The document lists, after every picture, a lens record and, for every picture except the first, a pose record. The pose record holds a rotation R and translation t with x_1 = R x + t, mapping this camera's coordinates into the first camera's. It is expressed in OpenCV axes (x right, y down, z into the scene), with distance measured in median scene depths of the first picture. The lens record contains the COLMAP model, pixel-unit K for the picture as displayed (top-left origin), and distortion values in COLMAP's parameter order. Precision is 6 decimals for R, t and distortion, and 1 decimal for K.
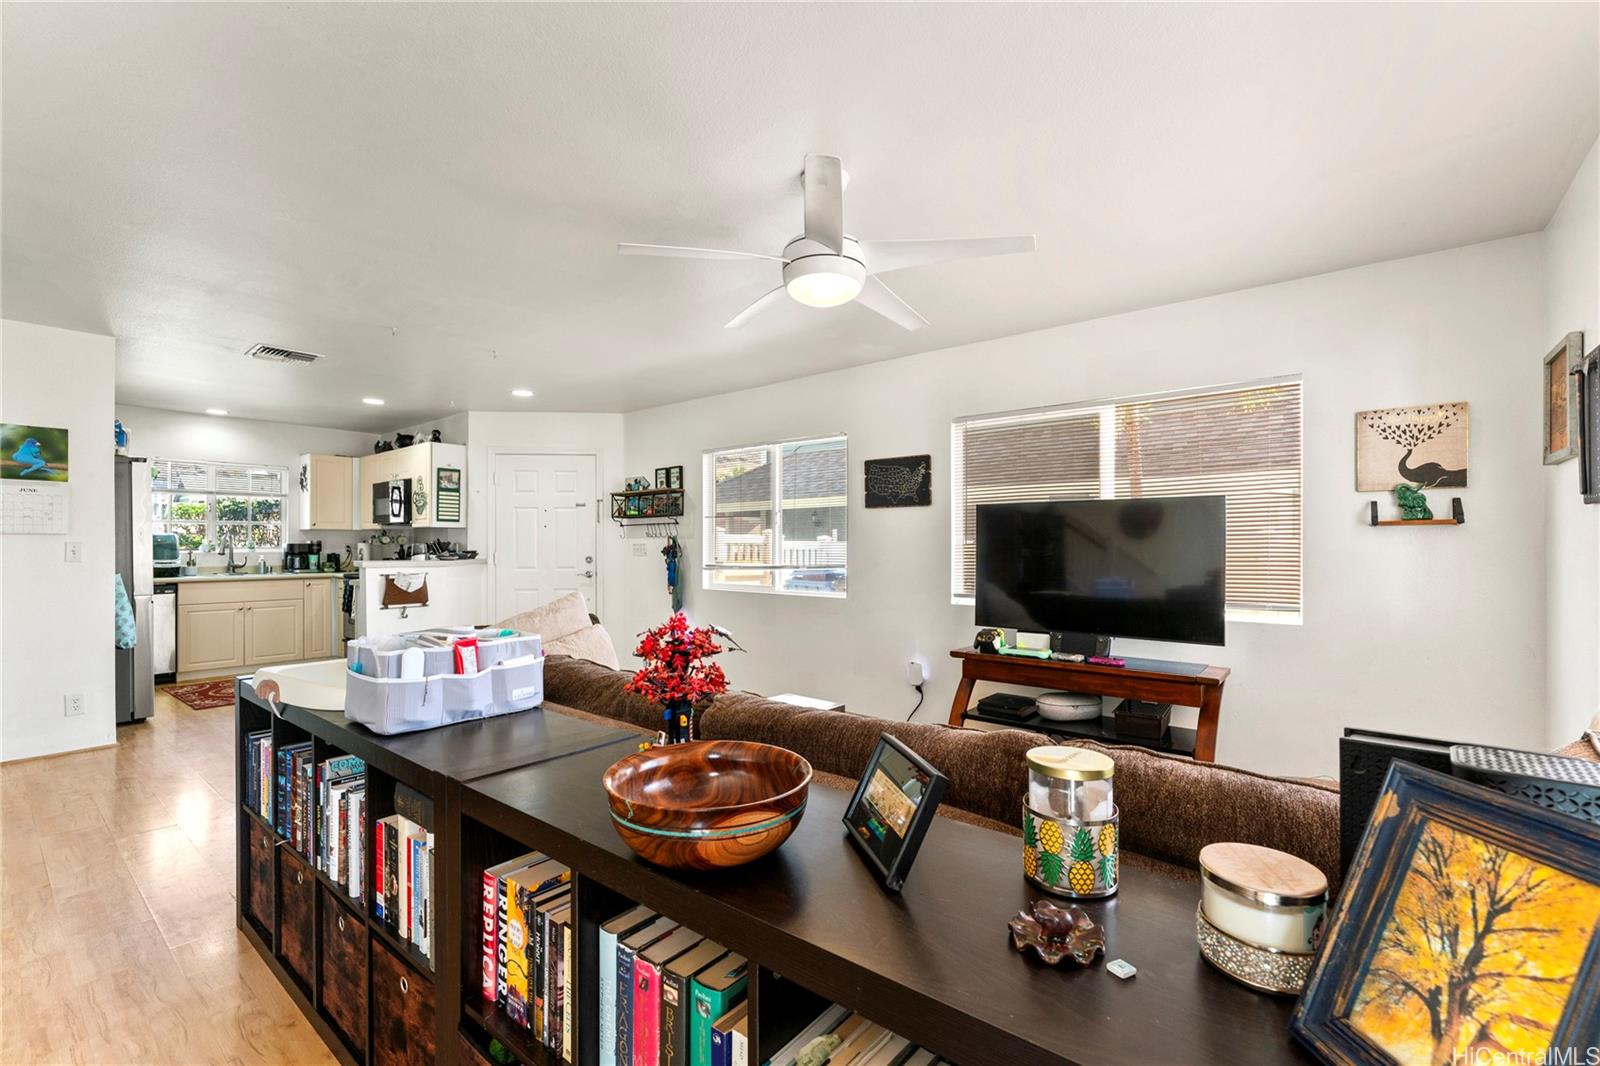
lens RADIAL K [[692.7, 0, 804.2], [0, 692.7, 542.0], [0, 0, 1]] dist [-0.004829, 0.000796]
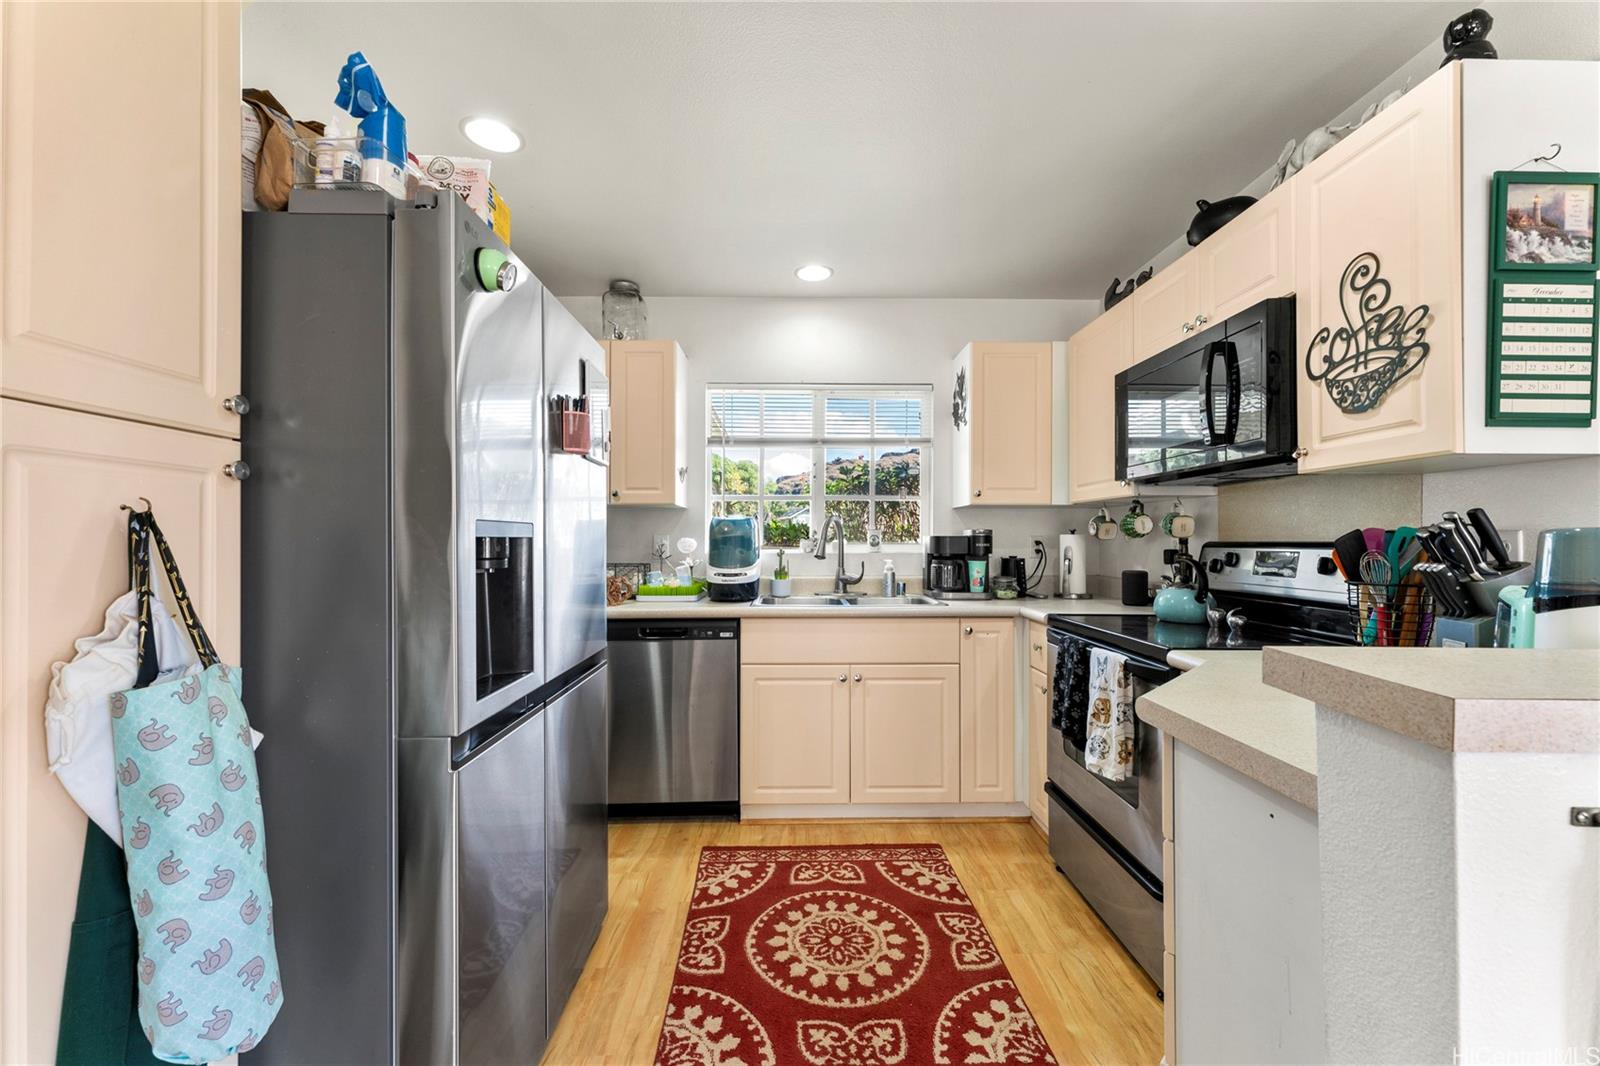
lens RADIAL K [[638.9, 0, 797.9], [0, 638.9, 537.2], [0, 0, 1]] dist [0.009175, -0.000009]
pose [[0.646932, -0.004927, -0.762532, -0.467311], [0.000519, 0.999982, -0.006021, 0.005662], [0.762547, 0.003500, 0.646923, 0.639633]]
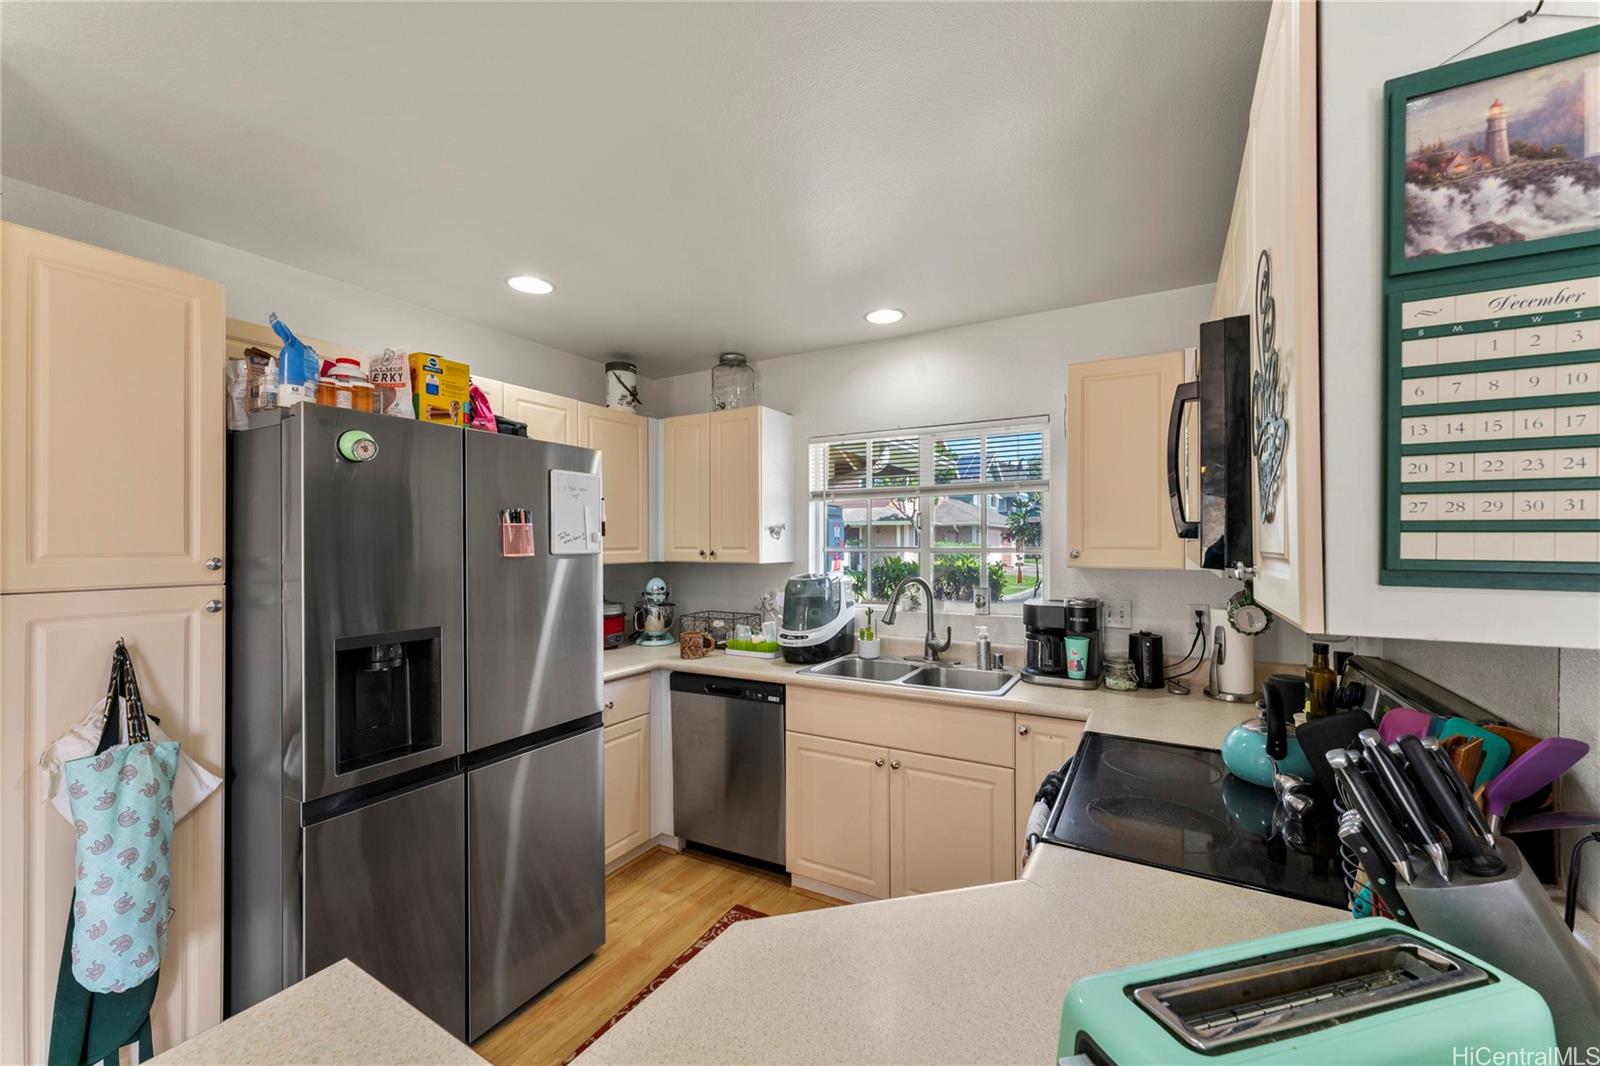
lens RADIAL K [[638.9, 0, 798.2], [0, 638.9, 537.9], [0, 0, 1]] dist [0.009175, -0.000009]
pose [[0.157665, -0.007392, -0.987465, -0.402347], [0.004121, 0.999968, -0.006828, -0.032884], [0.987484, -0.002993, 0.157690, 0.808158]]
